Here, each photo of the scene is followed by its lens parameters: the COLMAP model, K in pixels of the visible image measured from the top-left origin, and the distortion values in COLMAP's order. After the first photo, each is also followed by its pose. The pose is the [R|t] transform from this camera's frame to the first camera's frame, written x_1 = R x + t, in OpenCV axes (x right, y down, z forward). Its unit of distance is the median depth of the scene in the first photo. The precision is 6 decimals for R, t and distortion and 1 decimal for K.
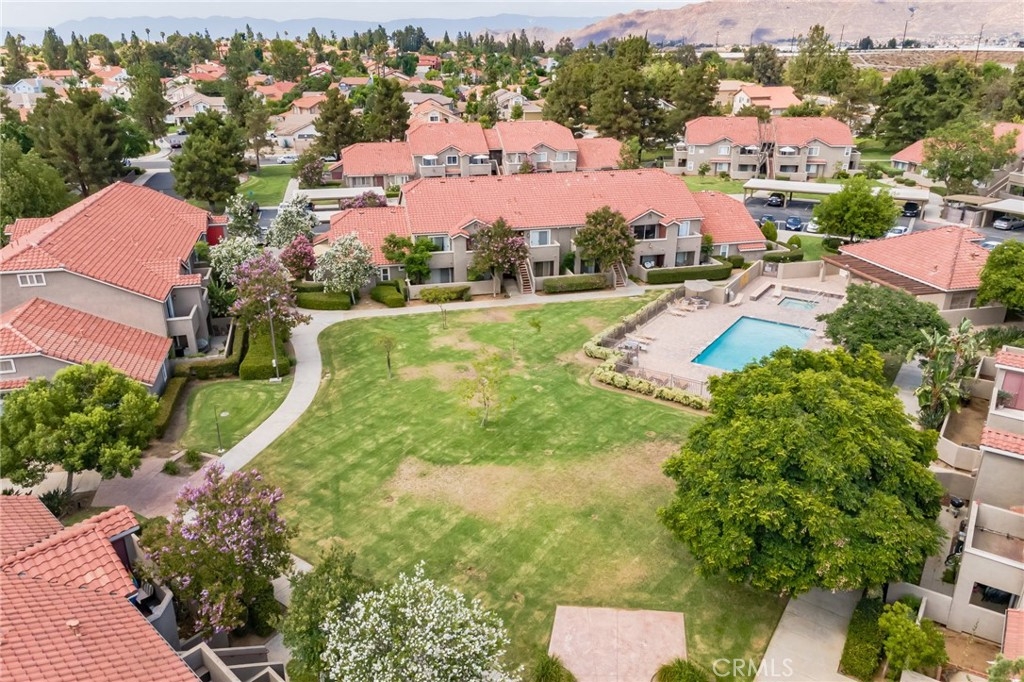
lens RADIAL K [[749.6, 0, 512.0], [0, 749.6, 341.0], [0, 0, 1]] dist [0.013706, 0.057456]
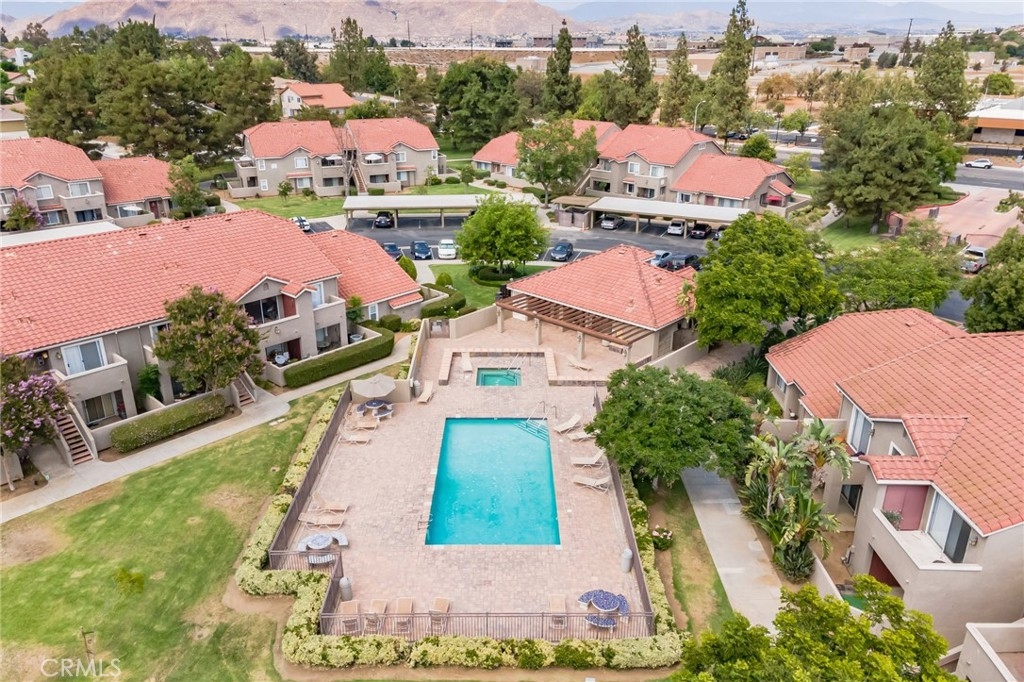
lens RADIAL K [[749.6, 0, 512.0], [0, 749.6, 341.0], [0, 0, 1]] dist [0.013706, 0.057456]
pose [[0.829803, -0.201160, 0.520539, 0.005514], [0.198512, 0.978164, 0.061555, -0.068640], [-0.521555, 0.052255, 0.851616, 0.191437]]
